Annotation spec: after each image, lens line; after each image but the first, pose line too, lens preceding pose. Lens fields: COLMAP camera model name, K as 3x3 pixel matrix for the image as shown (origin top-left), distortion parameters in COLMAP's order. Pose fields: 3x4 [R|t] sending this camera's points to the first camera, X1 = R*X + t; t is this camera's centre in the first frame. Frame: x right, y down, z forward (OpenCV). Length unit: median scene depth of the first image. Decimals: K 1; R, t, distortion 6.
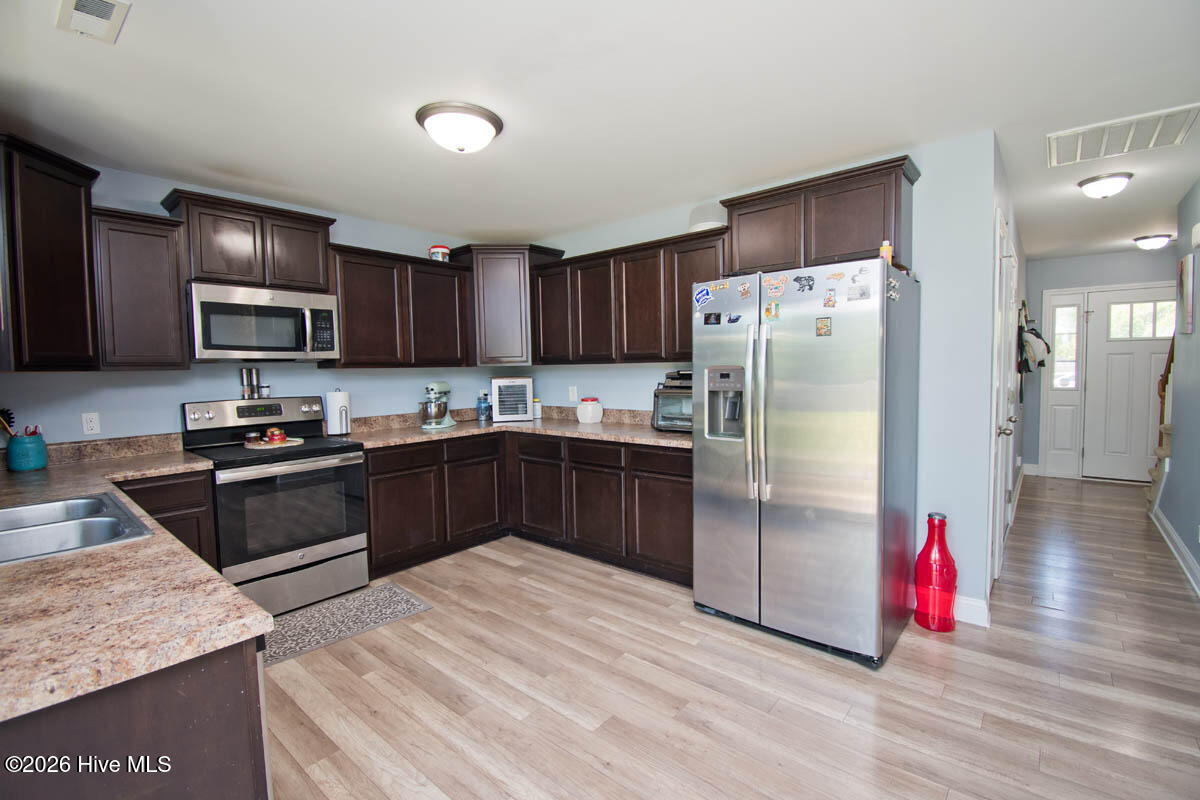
lens RADIAL K [[538.0, 0, 599.5], [0, 538.0, 400.6], [0, 0, 1]] dist [0.004991, -0.016010]
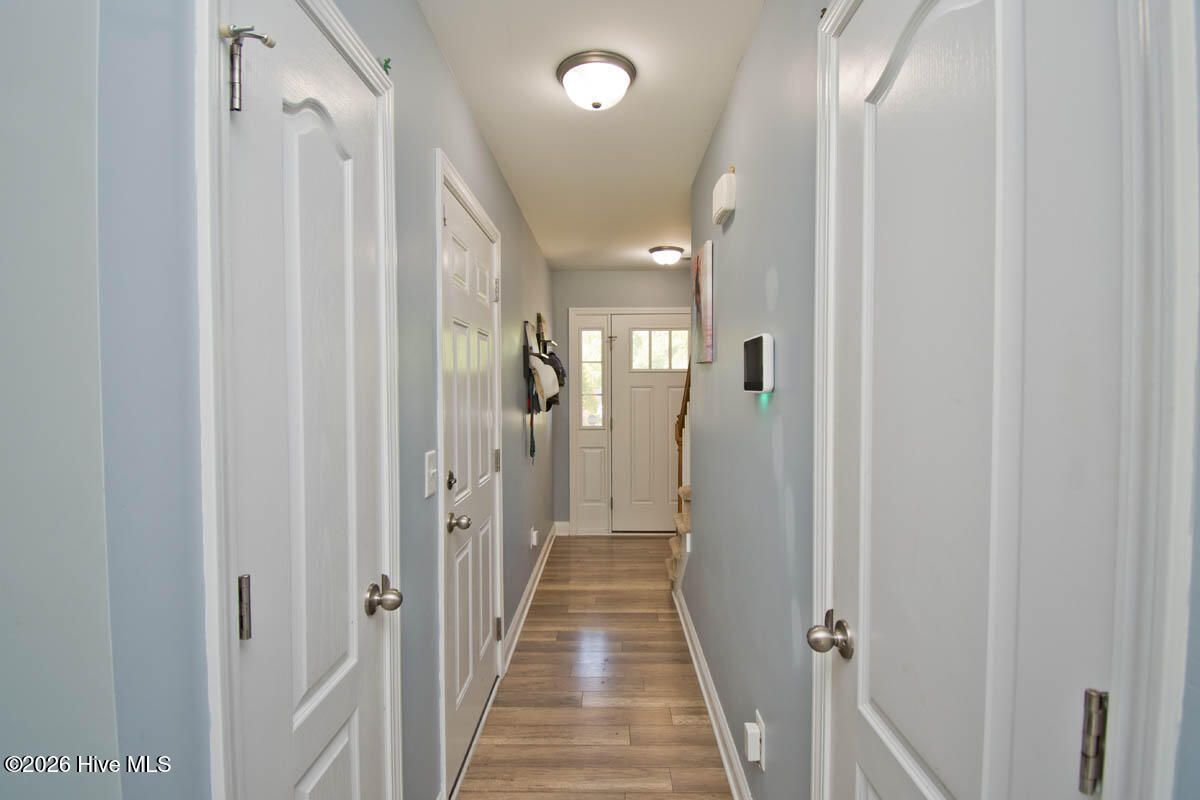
lens RADIAL K [[538.0, 0, 603.7], [0, 538.0, 398.2], [0, 0, 1]] dist [0.004991, -0.016010]
pose [[0.777013, 0.005568, 0.629461, 0.422665], [0.024780, 0.998915, -0.039423, -0.041368], [-0.628997, 0.046230, 0.776032, 0.401769]]
